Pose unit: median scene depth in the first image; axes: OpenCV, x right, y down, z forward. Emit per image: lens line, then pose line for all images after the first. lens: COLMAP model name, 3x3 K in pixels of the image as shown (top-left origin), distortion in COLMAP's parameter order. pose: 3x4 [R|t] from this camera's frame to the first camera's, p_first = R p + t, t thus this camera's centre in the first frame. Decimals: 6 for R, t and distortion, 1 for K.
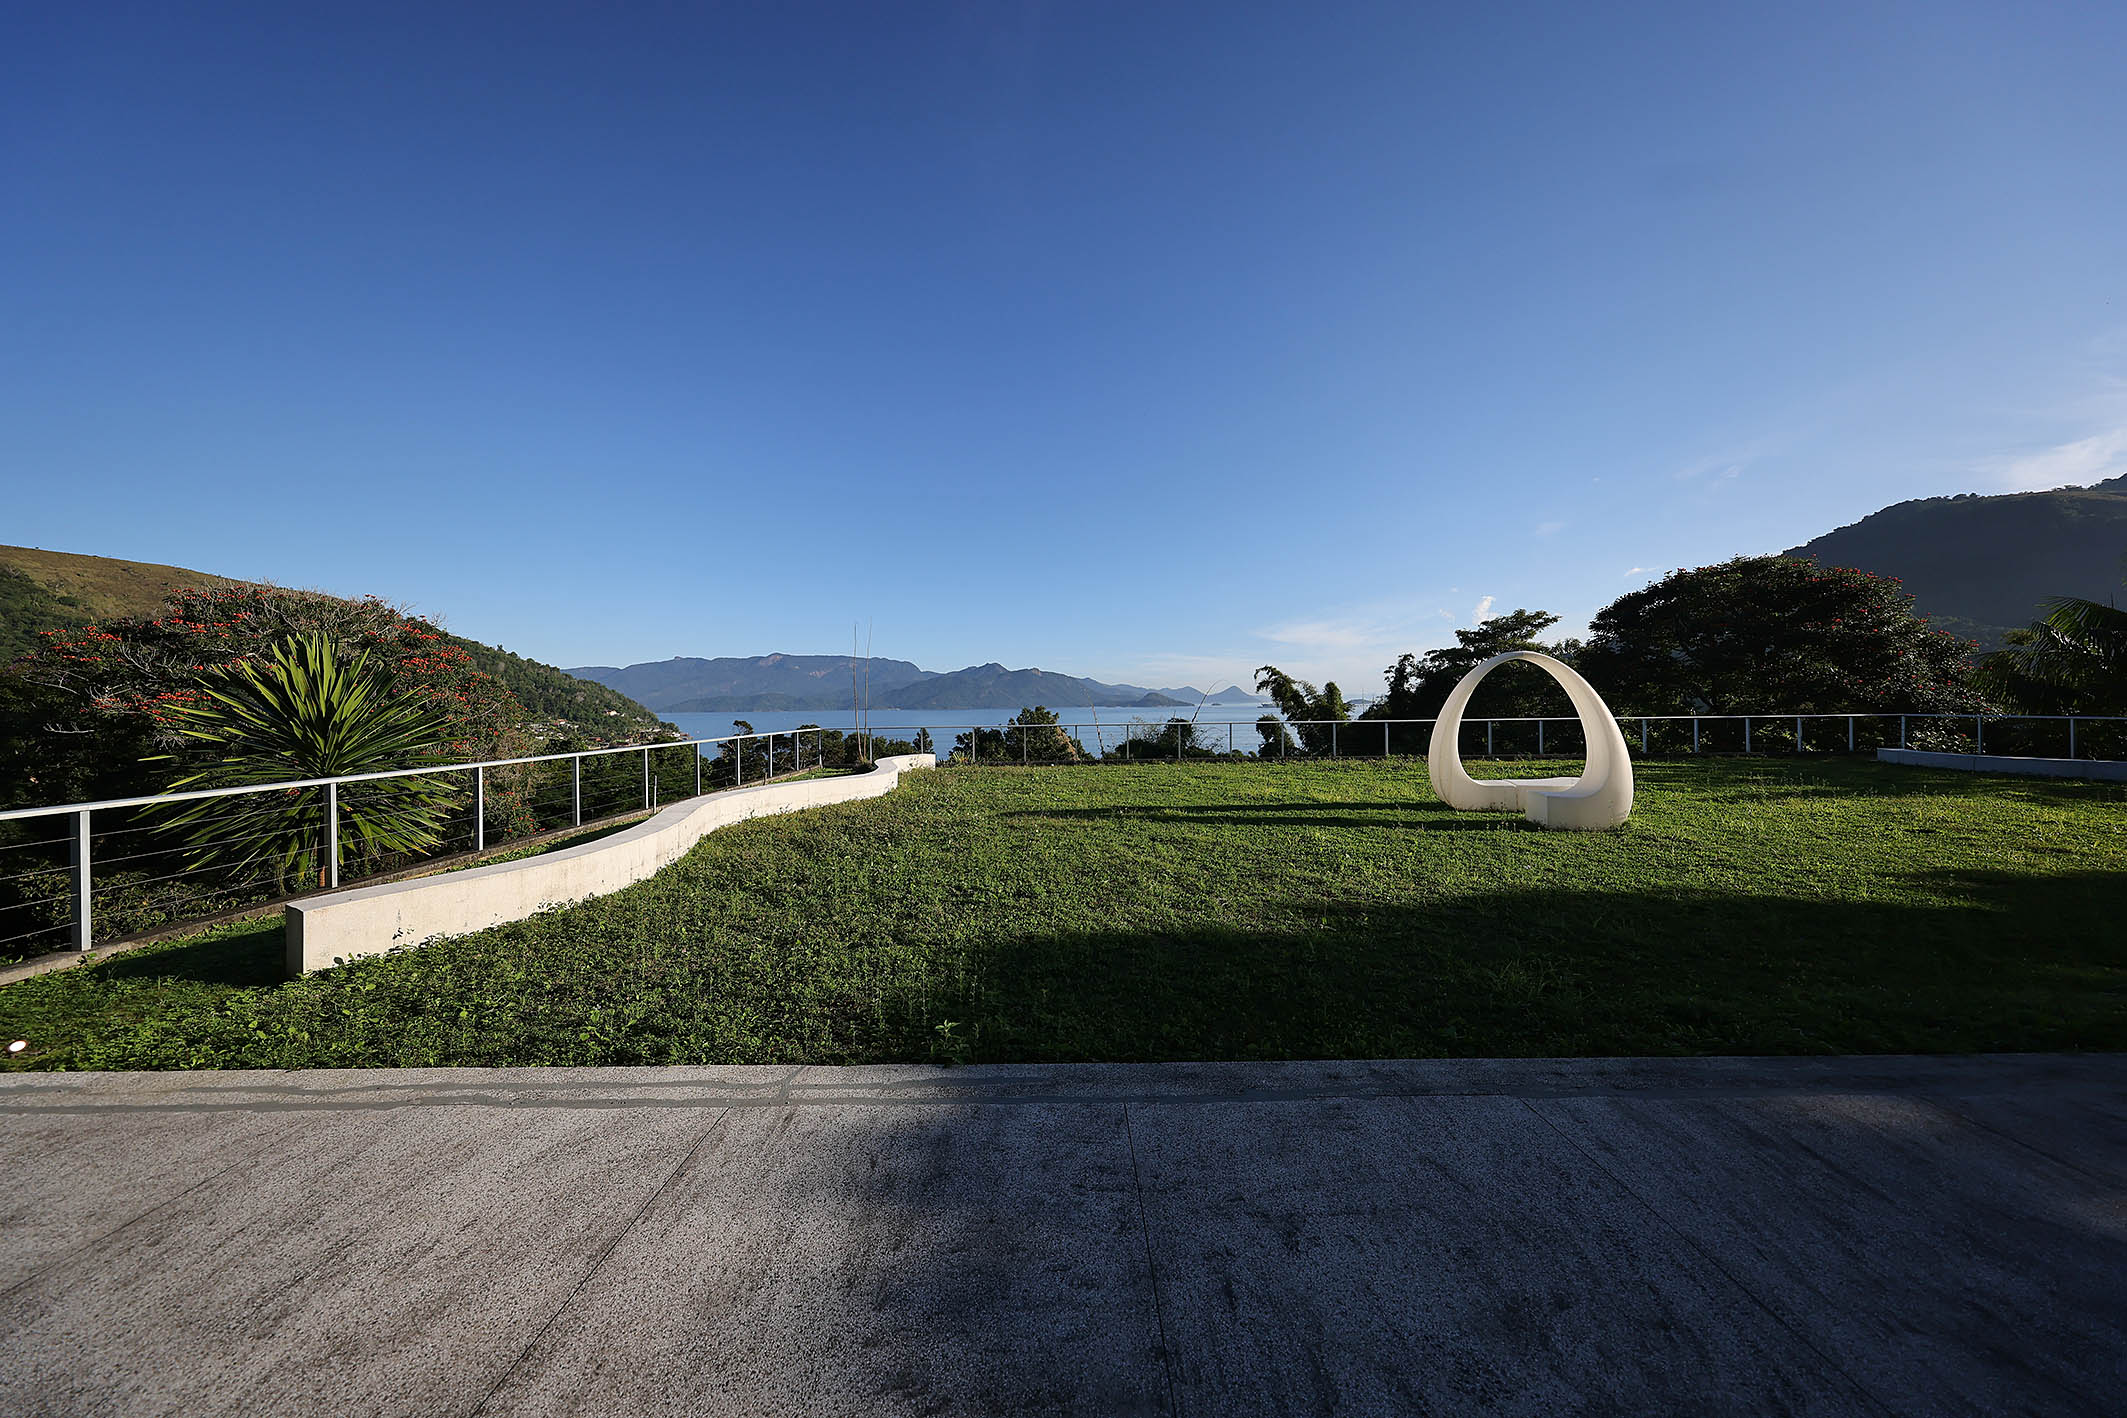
lens RADIAL K [[614.5, 0, 1062.1], [0, 614.5, 700.7], [0, 0, 1]] dist [-0.000369, 0.000006]
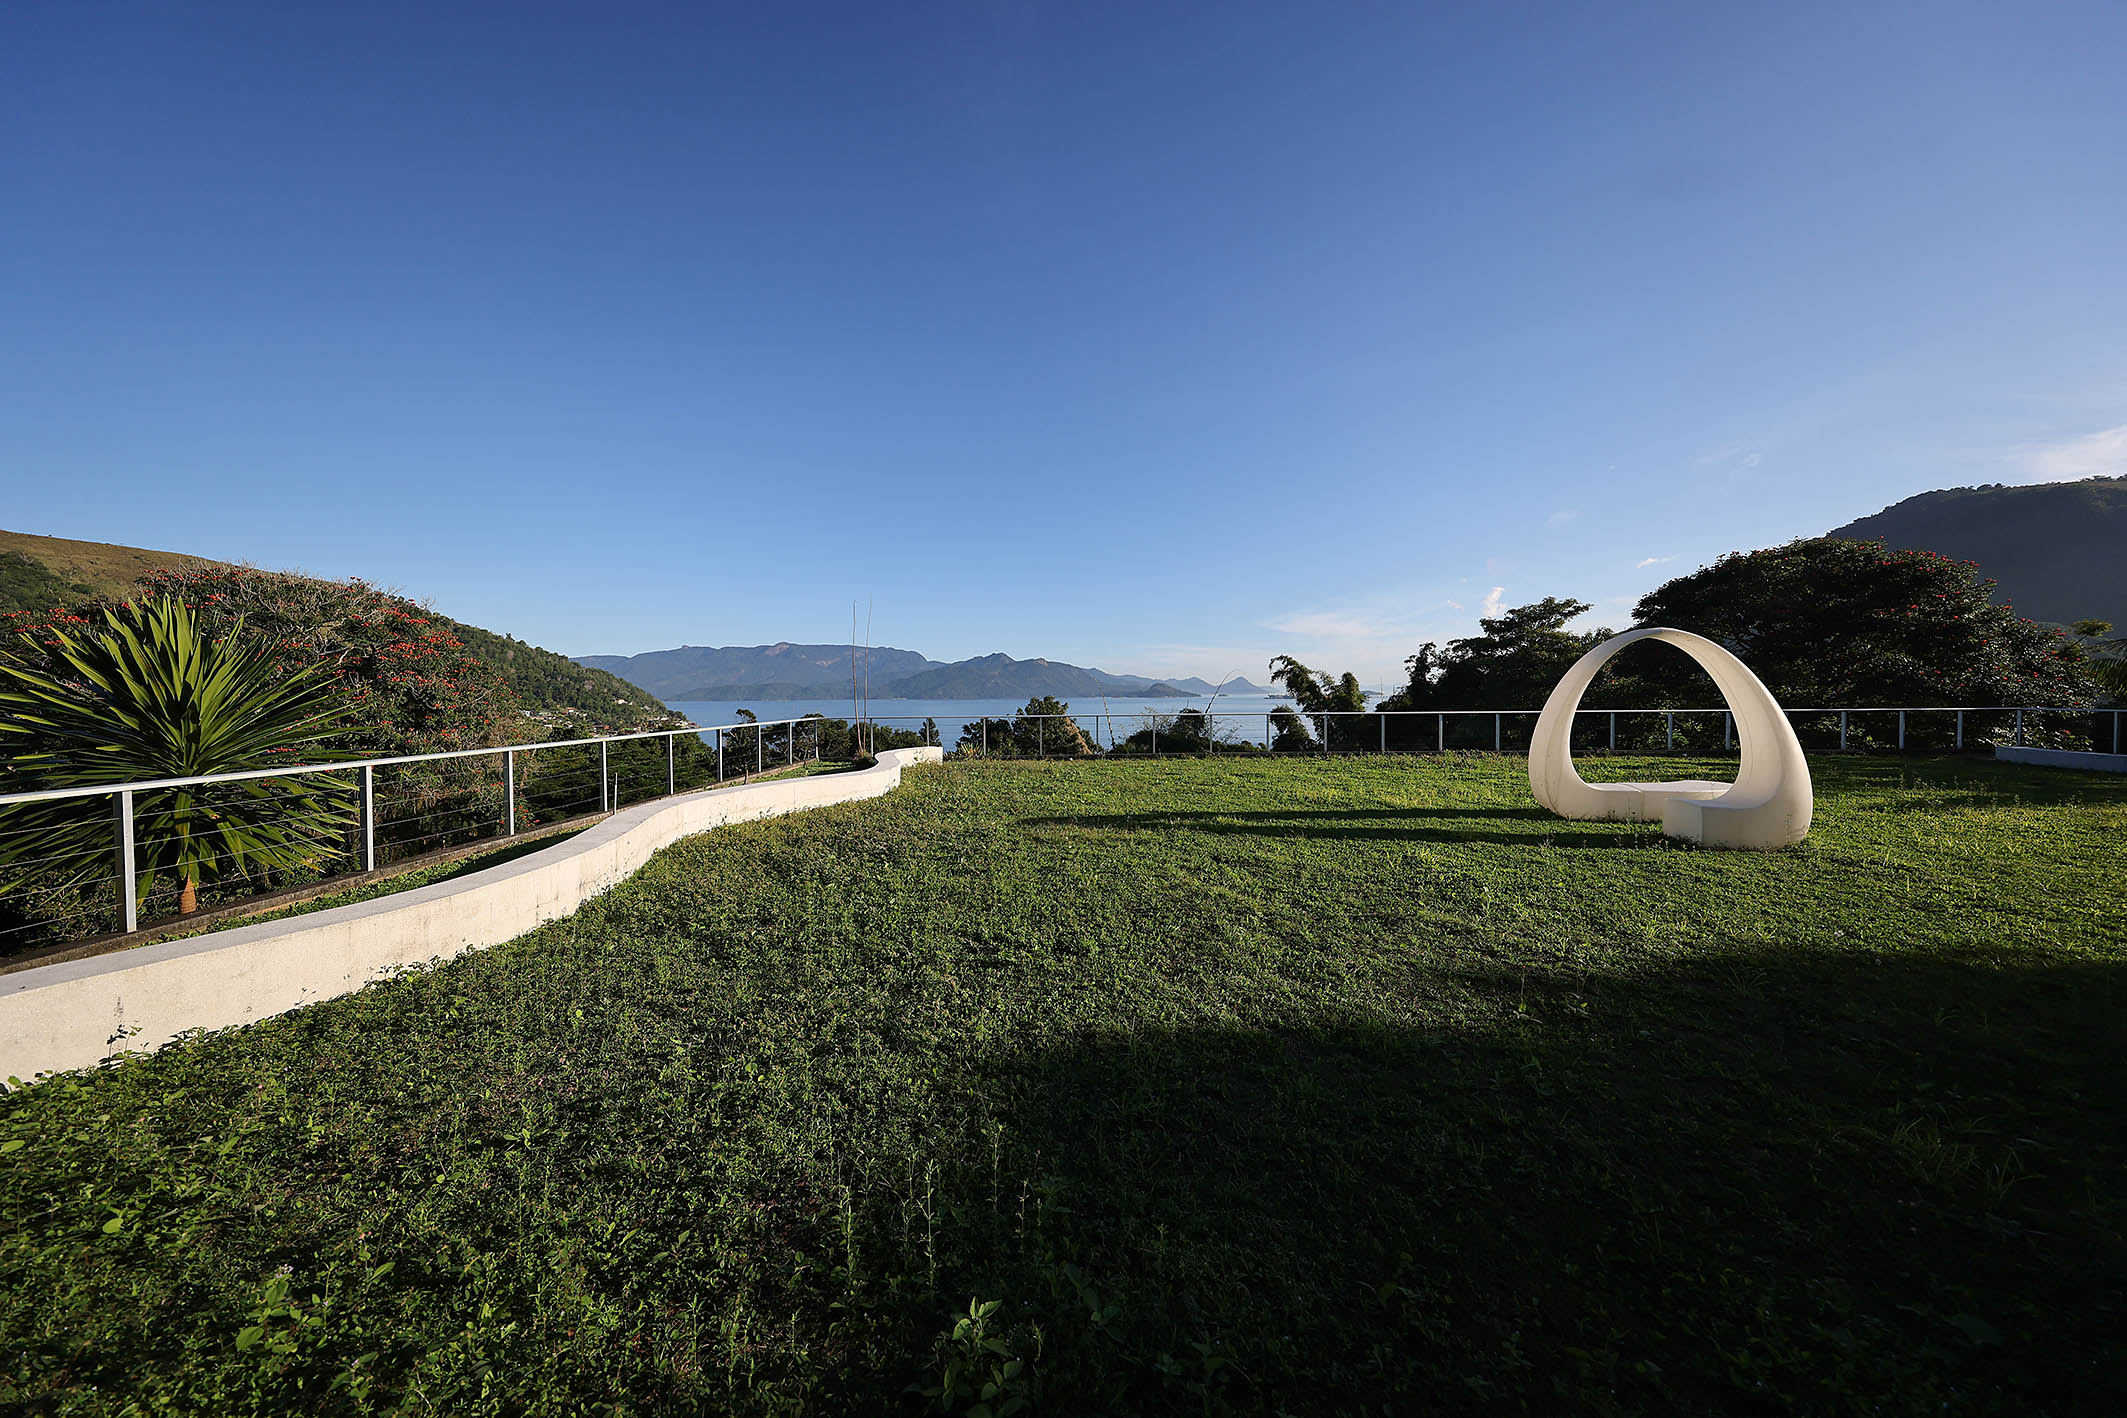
lens RADIAL K [[614.5, 0, 1062.1], [0, 614.5, 700.7], [0, 0, 1]] dist [-0.000369, 0.000006]
pose [[0.999946, 0.004154, -0.009525, -0.011080], [-0.004004, 0.999869, 0.015685, 0.001928], [0.009589, -0.015646, 0.999832, 0.049409]]
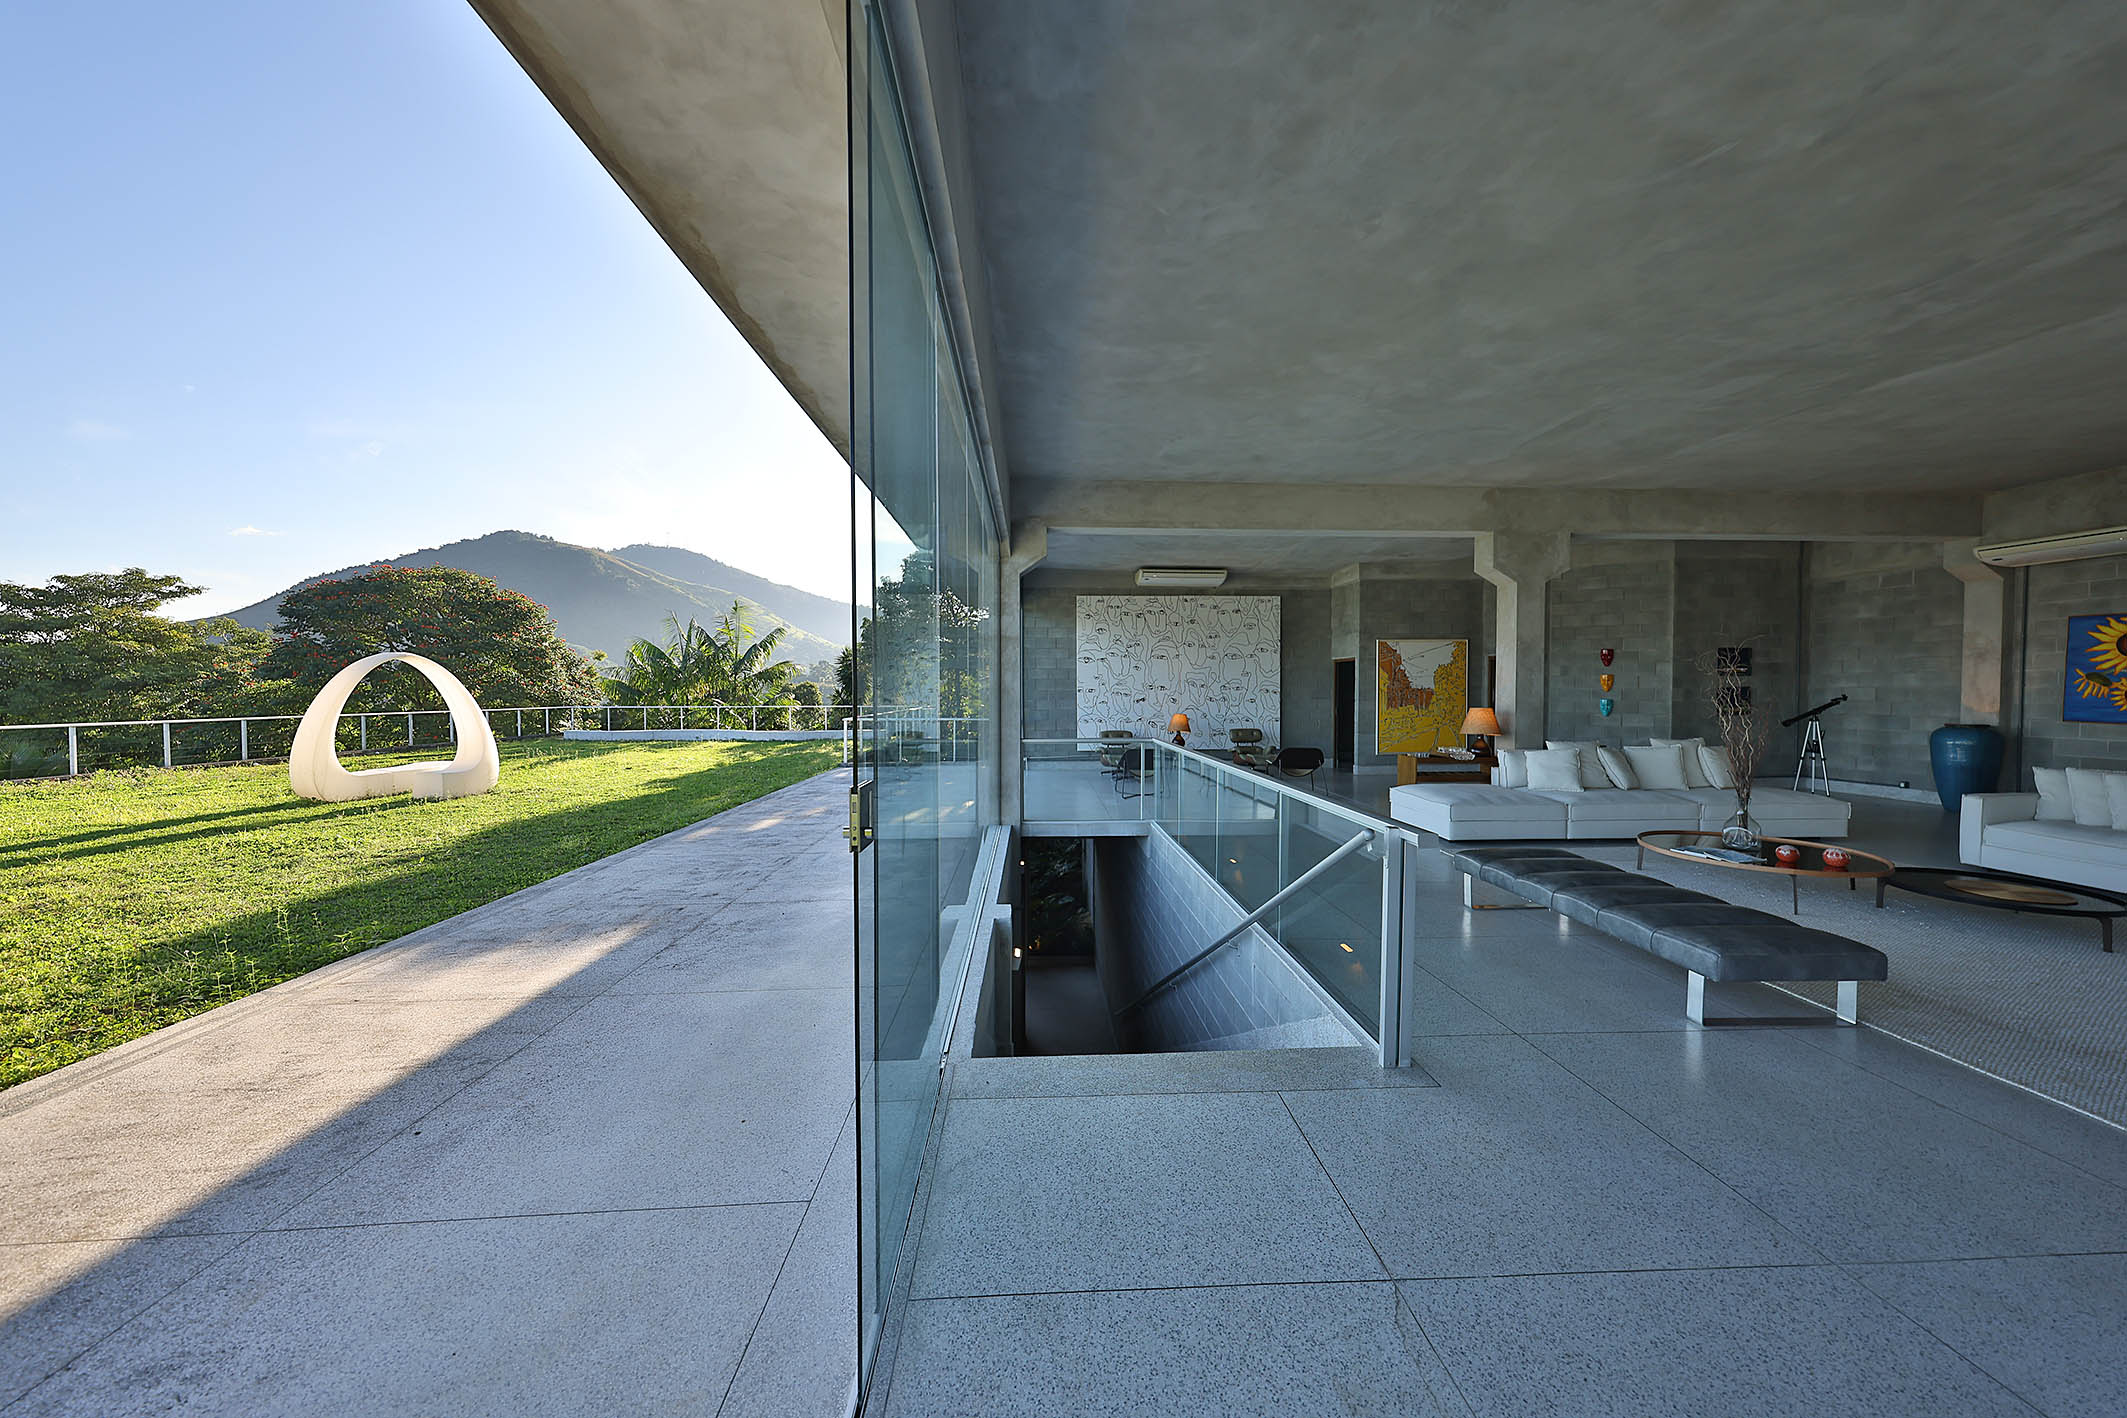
lens RADIAL K [[683.5, 0, 1072.0], [0, 683.5, 709.0], [0, 0, 1]] dist [0.000632, 0.000006]
pose [[-0.056279, -0.014656, 0.998308, -0.169417], [-0.000647, 0.999893, 0.014643, 0.001541], [-0.998415, 0.000178, -0.056282, -0.047751]]
